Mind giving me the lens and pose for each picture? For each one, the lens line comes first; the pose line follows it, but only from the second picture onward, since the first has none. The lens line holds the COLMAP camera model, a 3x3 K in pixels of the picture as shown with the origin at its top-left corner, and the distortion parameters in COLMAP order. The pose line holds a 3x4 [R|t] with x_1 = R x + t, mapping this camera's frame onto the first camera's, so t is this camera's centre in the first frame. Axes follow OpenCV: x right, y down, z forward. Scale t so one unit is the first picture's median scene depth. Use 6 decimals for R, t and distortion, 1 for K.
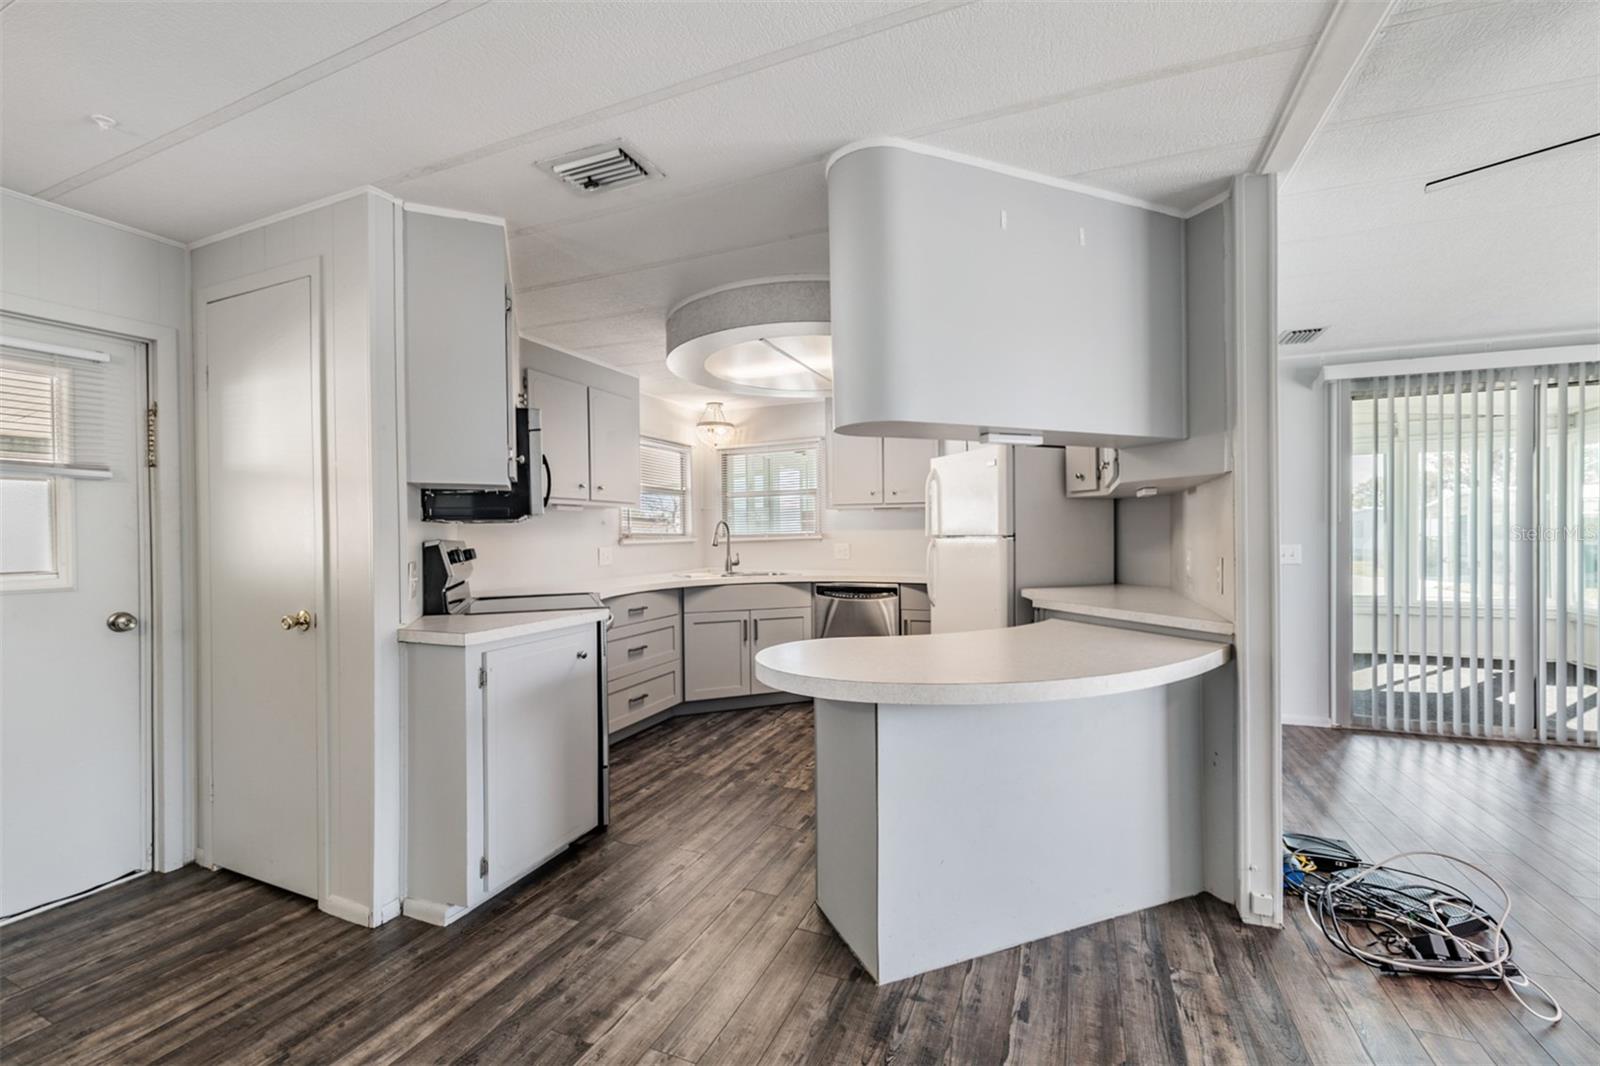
lens RADIAL K [[636.0, 0, 799.8], [0, 636.0, 540.7], [0, 0, 1]] dist [-0.019106, 0.001453]
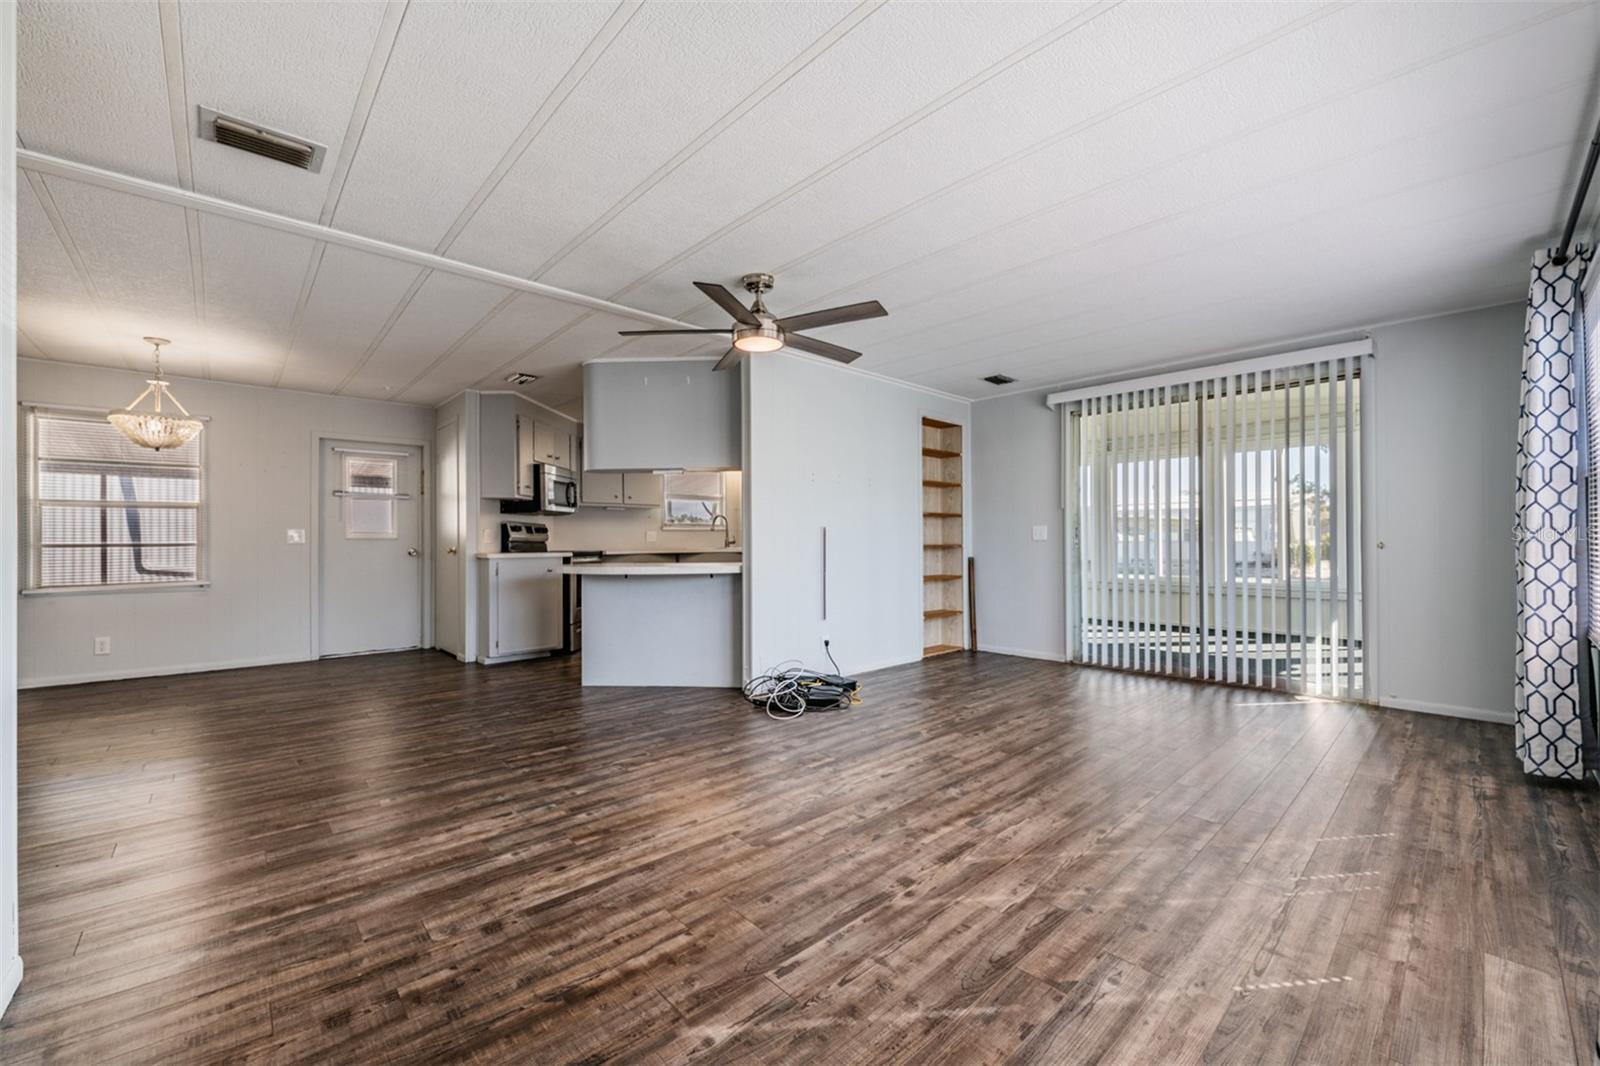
lens RADIAL K [[636.0, 0, 801.1], [0, 636.0, 541.1], [0, 0, 1]] dist [-0.019106, 0.001453]
pose [[0.910975, 0.004755, -0.412433, 1.049260], [-0.006861, 0.999970, -0.003625, 0.055212], [0.412403, 0.006132, 0.910981, -0.530478]]
